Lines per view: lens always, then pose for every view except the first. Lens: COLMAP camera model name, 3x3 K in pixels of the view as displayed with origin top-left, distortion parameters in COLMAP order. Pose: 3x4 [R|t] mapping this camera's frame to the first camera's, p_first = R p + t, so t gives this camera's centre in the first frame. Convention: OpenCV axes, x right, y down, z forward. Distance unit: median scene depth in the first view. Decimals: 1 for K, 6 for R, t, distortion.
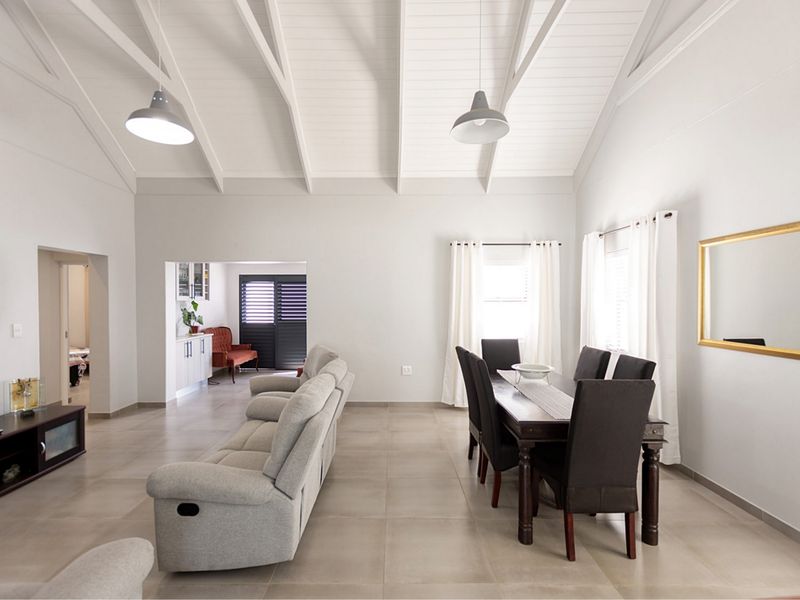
lens RADIAL K [[395.7, 0, 399.9], [0, 395.7, 314.6], [0, 0, 1]] dist [0.014308, 0.000116]
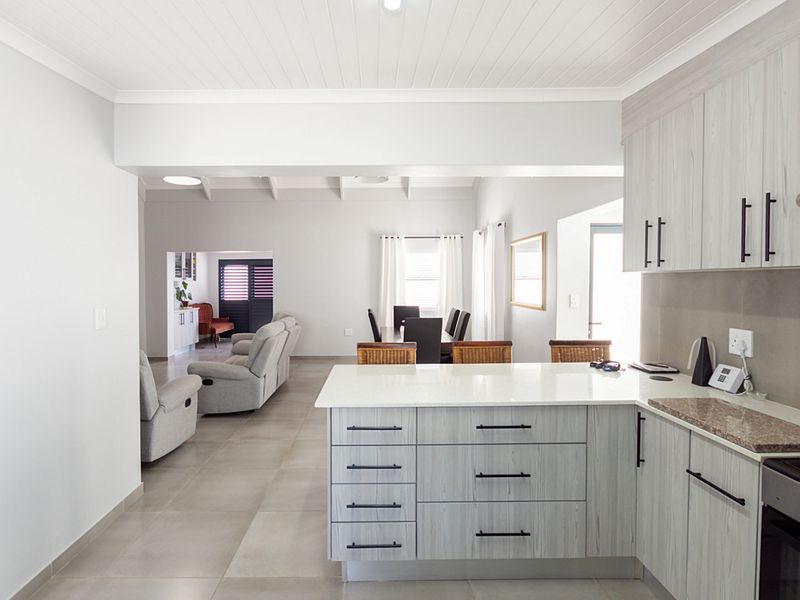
lens RADIAL K [[420.7, 0, 386.9], [0, 420.7, 292.7], [0, 0, 1]] dist [-0.001892, 0.000099]
pose [[0.999886, -0.006253, 0.013748, 0.114558], [0.006376, 0.999940, -0.008905, 0.019265], [-0.013692, 0.008991, 0.999866, -0.374951]]
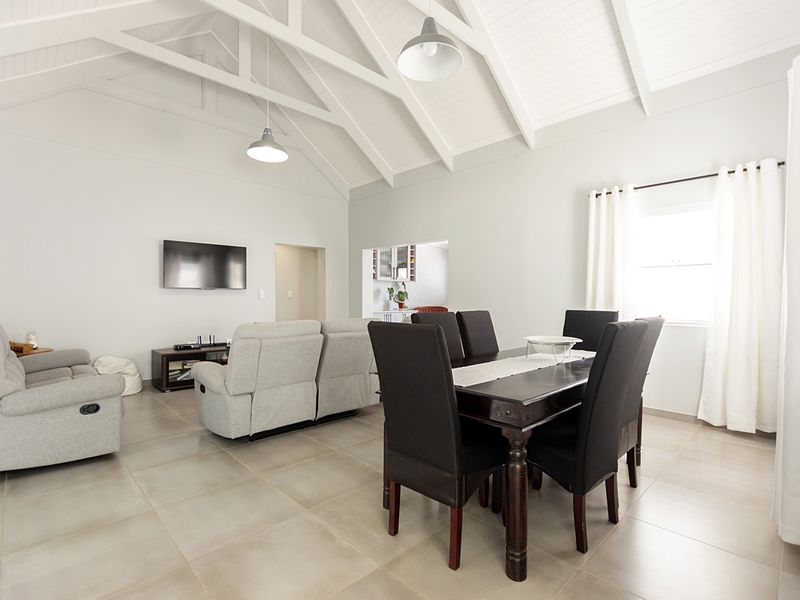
lens RADIAL K [[395.7, 0, 399.9], [0, 395.7, 314.6], [0, 0, 1]] dist [0.014308, 0.000116]
pose [[0.702472, 0.032375, -0.710975, 0.388960], [-0.022785, 0.999476, 0.022999, 0.044010], [0.711347, 0.000043, 0.702841, 0.149994]]
